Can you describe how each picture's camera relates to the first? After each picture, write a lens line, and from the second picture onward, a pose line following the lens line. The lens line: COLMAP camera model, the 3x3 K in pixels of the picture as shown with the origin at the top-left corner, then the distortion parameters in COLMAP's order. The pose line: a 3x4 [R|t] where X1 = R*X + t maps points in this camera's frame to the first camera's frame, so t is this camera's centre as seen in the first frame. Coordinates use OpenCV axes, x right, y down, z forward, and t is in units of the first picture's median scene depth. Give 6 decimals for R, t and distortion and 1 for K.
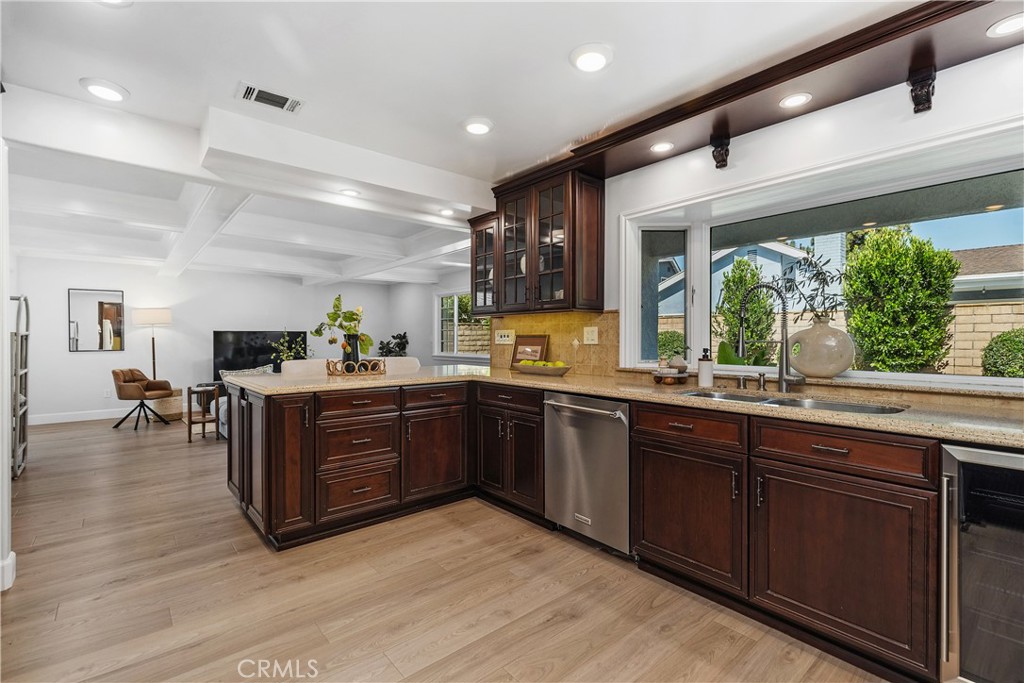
lens RADIAL K [[461.8, 0, 509.8], [0, 461.8, 342.1], [0, 0, 1]] dist [0.008818, -0.000166]
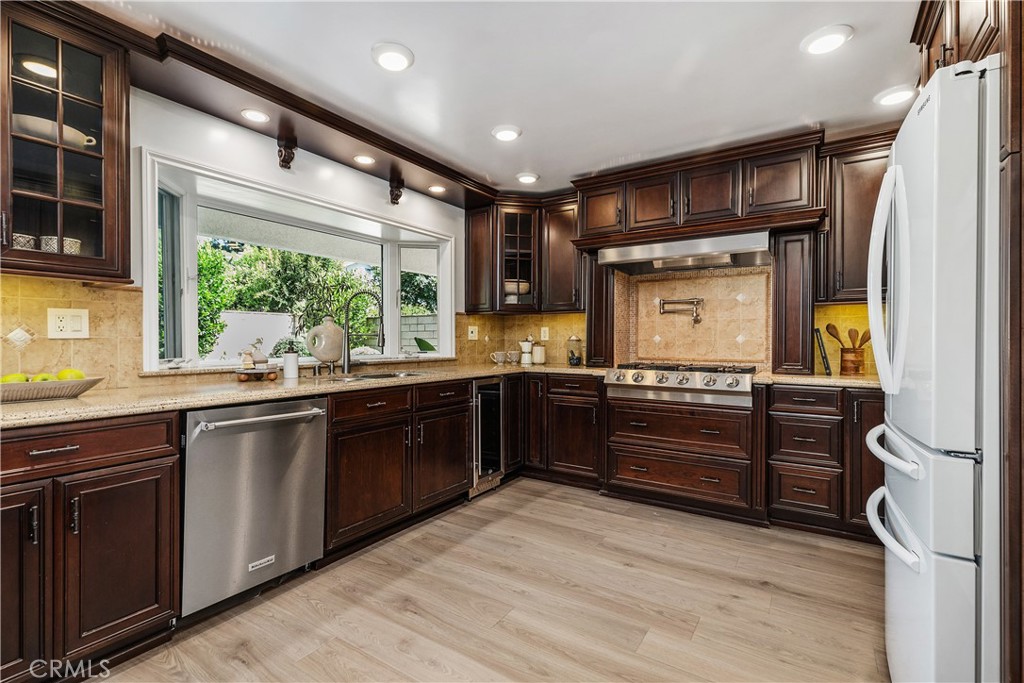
lens RADIAL K [[461.8, 0, 509.8], [0, 461.8, 342.1], [0, 0, 1]] dist [0.008818, -0.000166]
pose [[-0.278137, -0.005283, 0.960527, -0.753186], [0.007684, 0.999941, 0.007724, 0.012819], [-0.960511, 0.009529, -0.278080, 0.880164]]
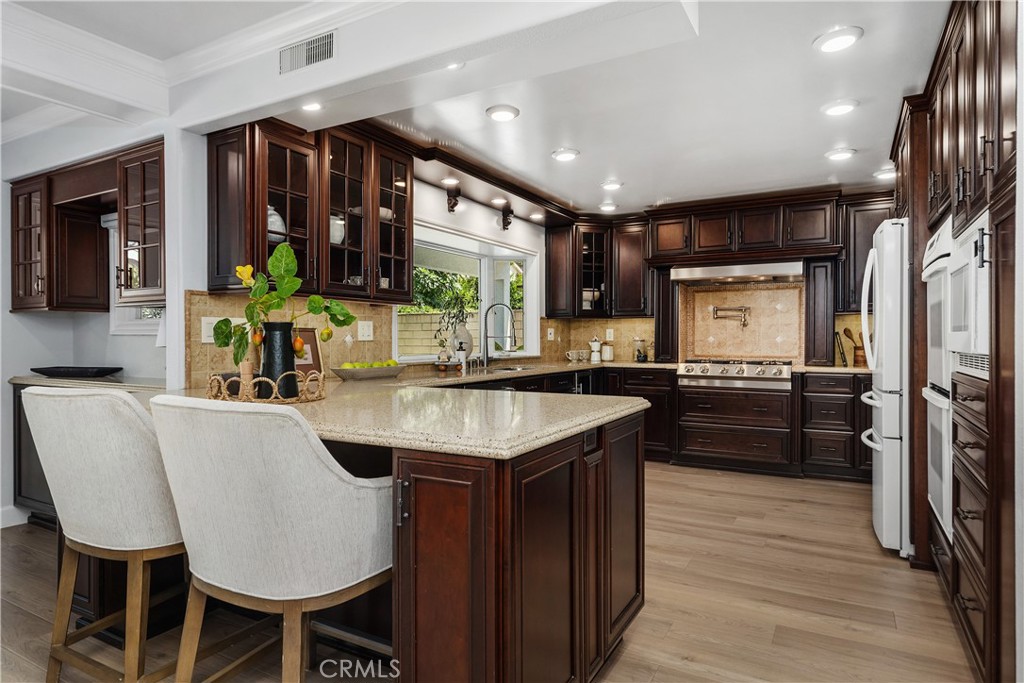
lens RADIAL K [[580.3, 0, 512.0], [0, 580.3, 341.5], [0, 0, 1]] dist [0.012957, -0.000003]
pose [[-0.343354, -0.004209, 0.939197, -1.356602], [0.009053, 0.999929, 0.007791, 0.000404], [-0.939162, 0.011178, -0.343291, 1.561993]]
